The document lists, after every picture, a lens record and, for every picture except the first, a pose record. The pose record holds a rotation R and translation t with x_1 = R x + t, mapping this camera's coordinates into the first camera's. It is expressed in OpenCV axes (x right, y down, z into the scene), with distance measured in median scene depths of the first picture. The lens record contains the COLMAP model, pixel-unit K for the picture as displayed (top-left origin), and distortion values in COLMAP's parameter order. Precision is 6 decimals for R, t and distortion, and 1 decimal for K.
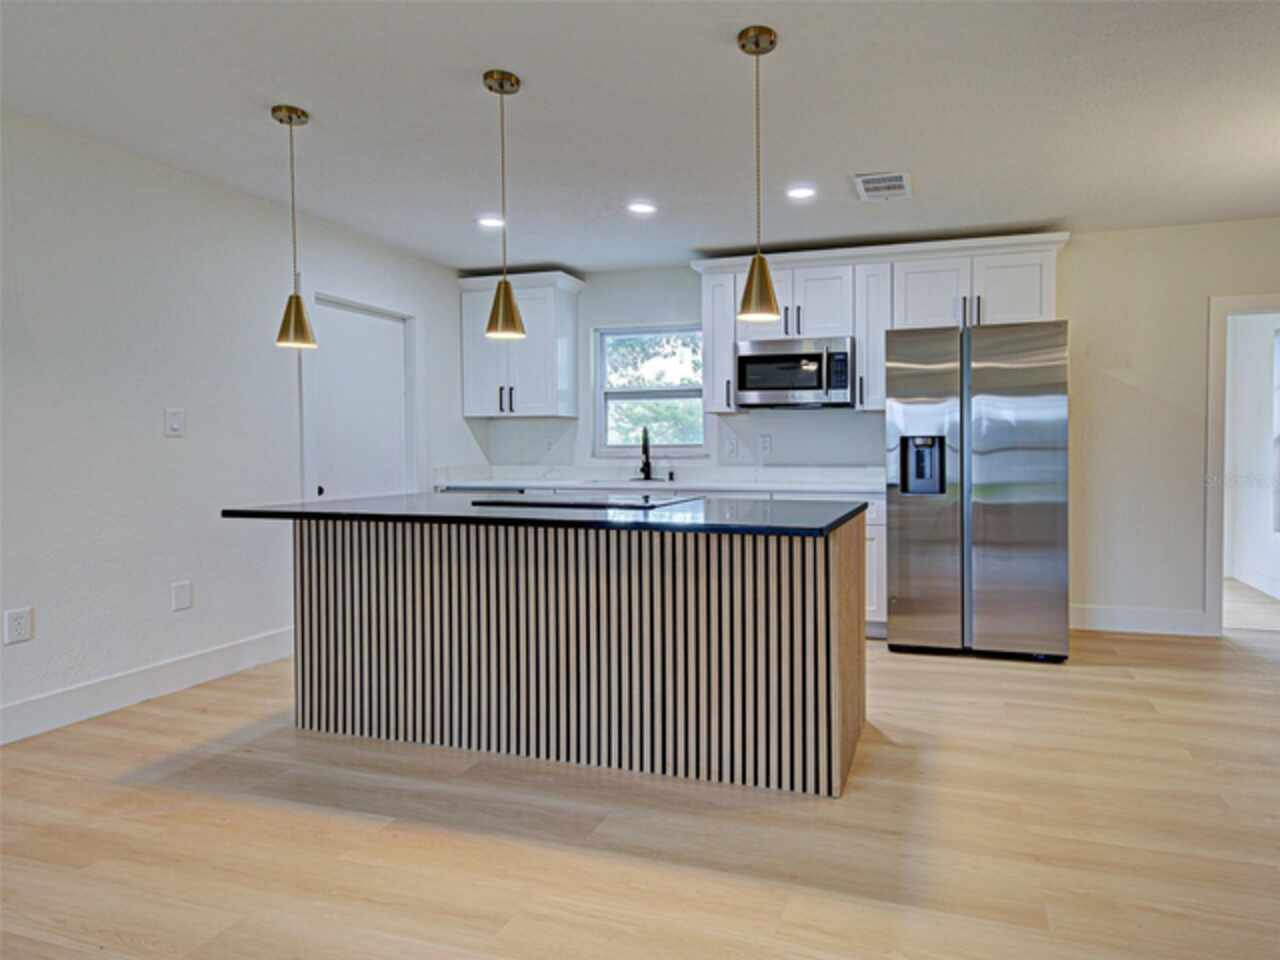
lens RADIAL K [[737.9, 0, 730.1], [0, 737.9, 469.8], [0, 0, 1]] dist [0.010128, 0.002449]
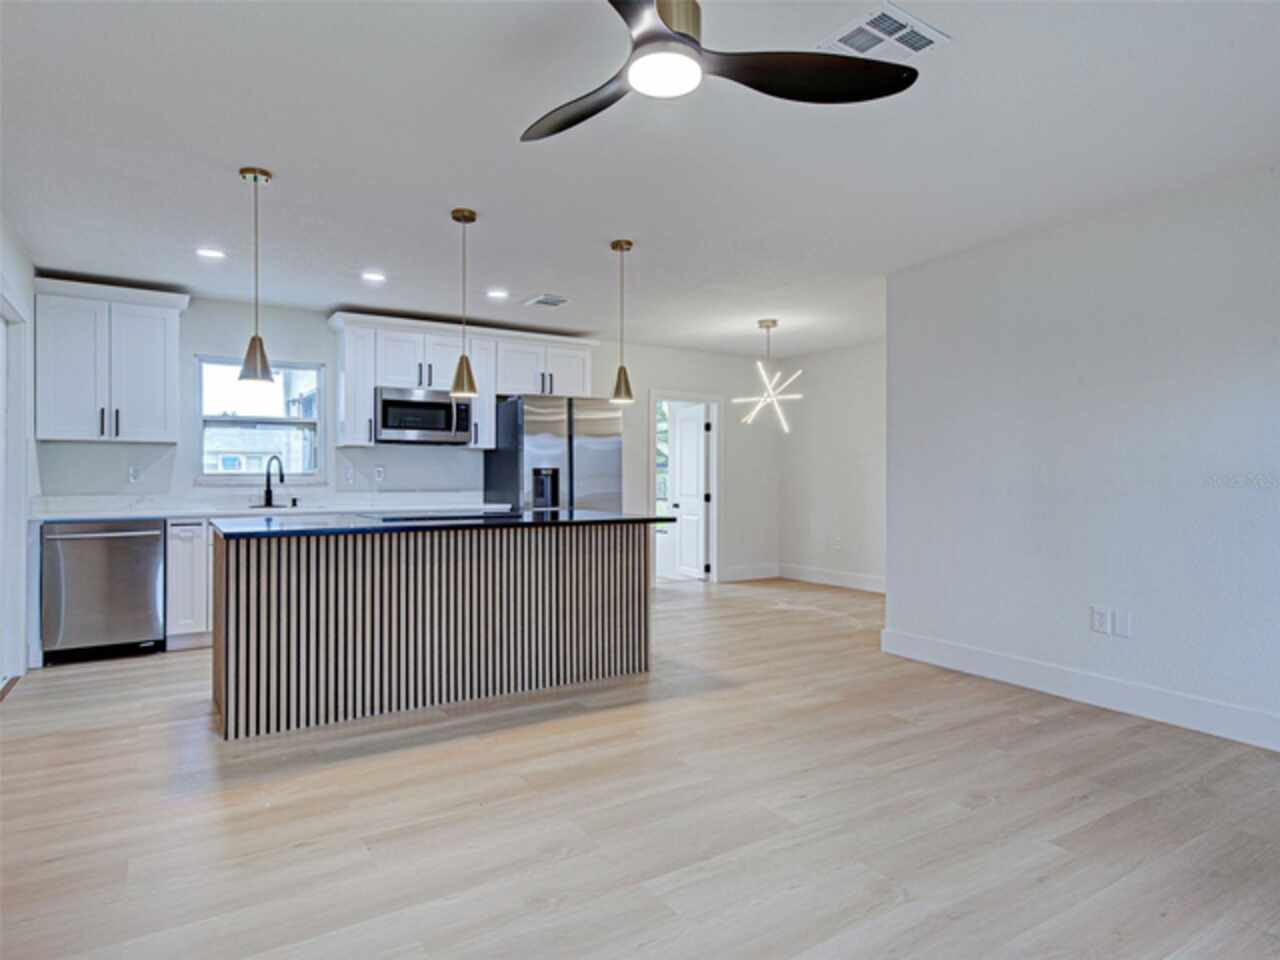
lens RADIAL K [[748.3, 0, 616.2], [0, 748.3, 480.2], [0, 0, 1]] dist [0.007743, 0.002868]
pose [[0.669672, -0.001267, 0.742656, -0.649696], [0.020918, 0.999634, -0.017157, 0.005364], [-0.742362, 0.027024, 0.669454, -0.087264]]
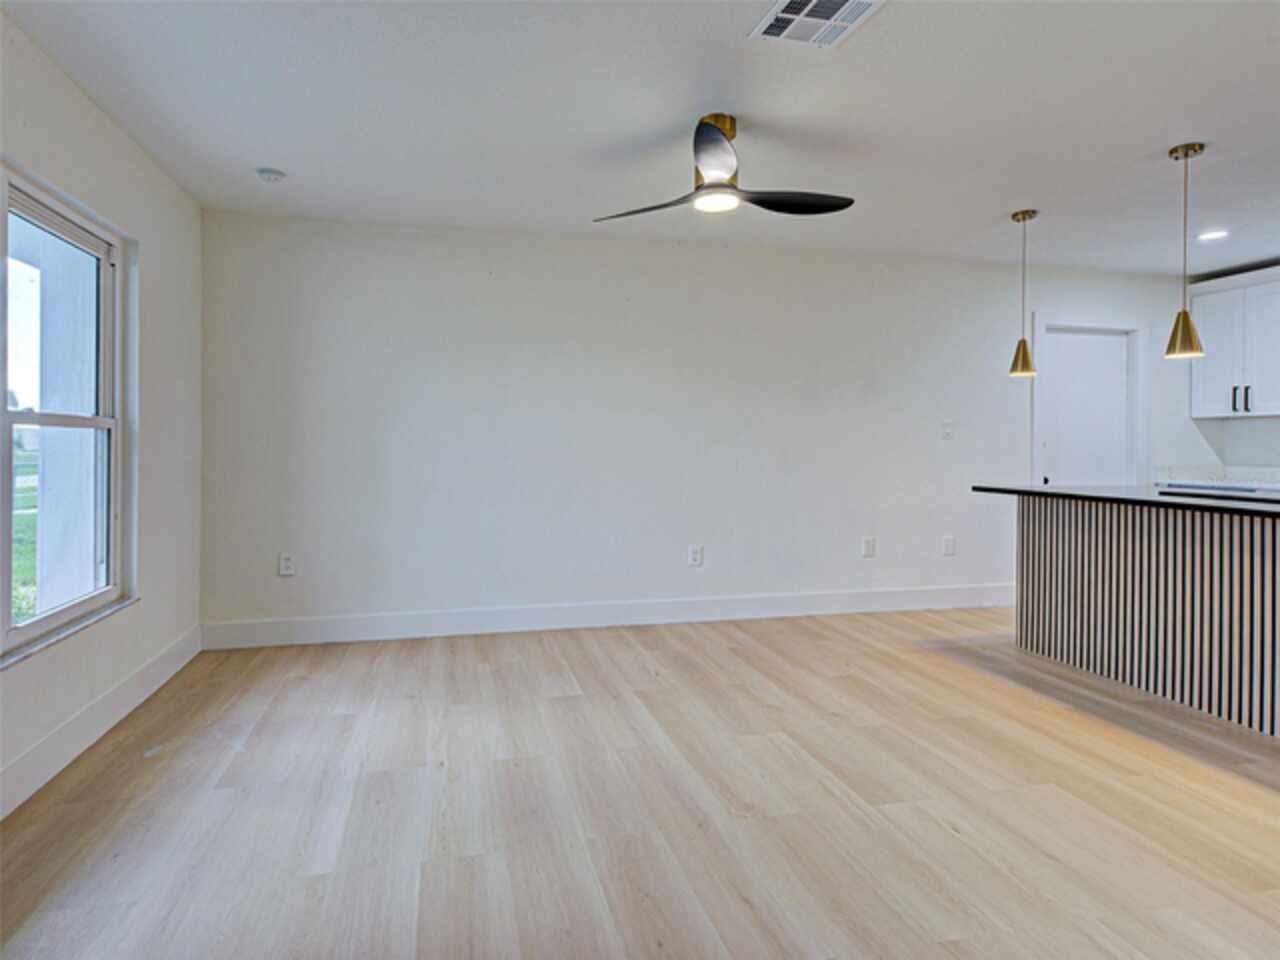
lens RADIAL K [[748.3, 0, 632.2], [0, 748.3, 446.6], [0, 0, 1]] dist [0.007743, 0.002868]
pose [[0.505401, 0.007805, -0.862849, 0.174174], [-0.034516, 0.999342, -0.011178, 0.008133], [0.862194, 0.035432, 0.505337, -0.231372]]
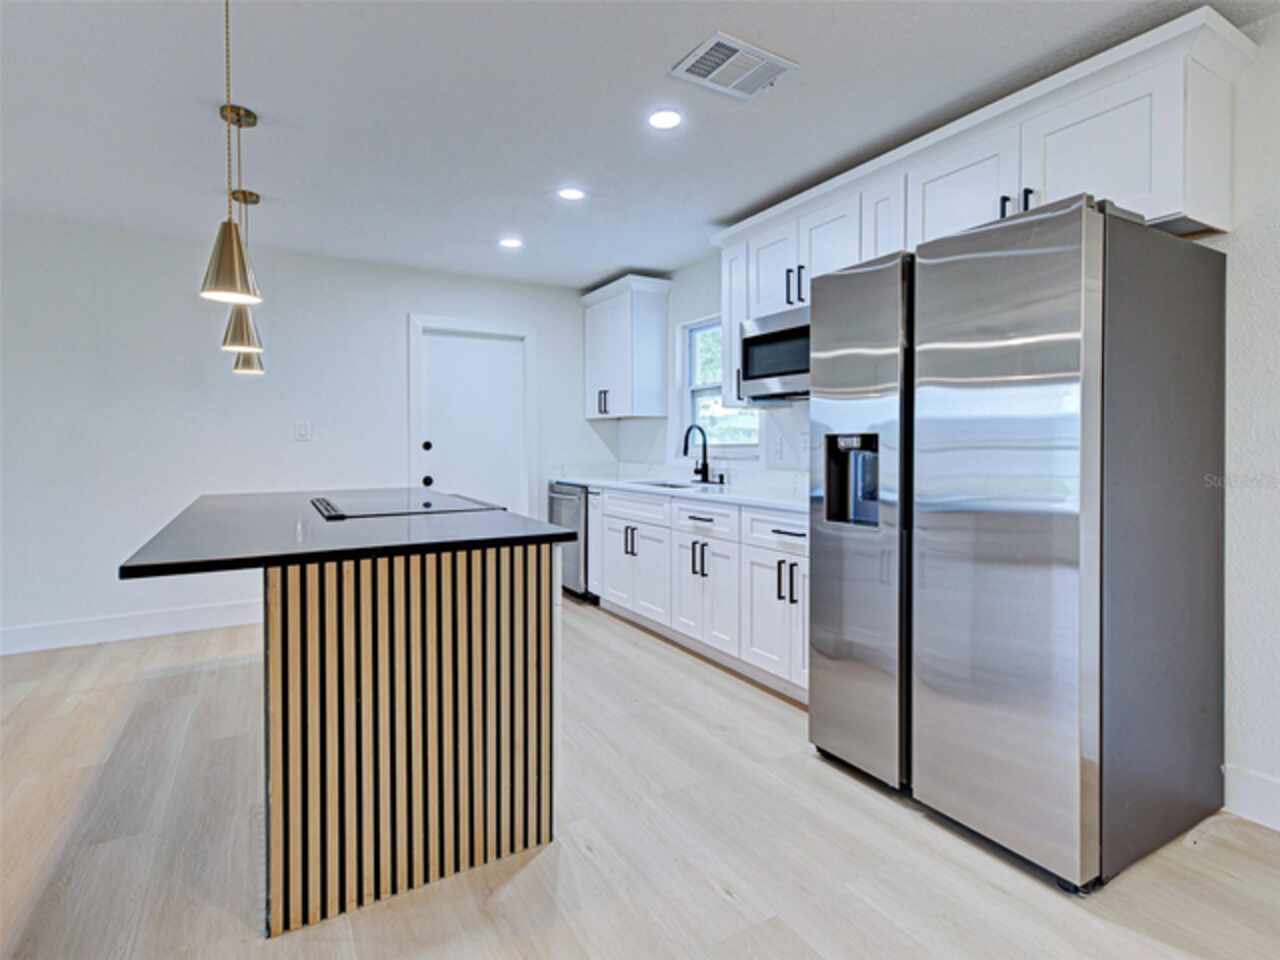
lens RADIAL K [[645.3, 0, 646.3], [0, 645.3, 453.8], [0, 0, 1]] dist [-0.001983, 0.000123]
pose [[0.729791, 0.011621, -0.683572, 0.441606], [-0.018831, 0.999818, -0.003106, -0.020736], [0.683411, 0.015139, 0.729877, 0.407086]]
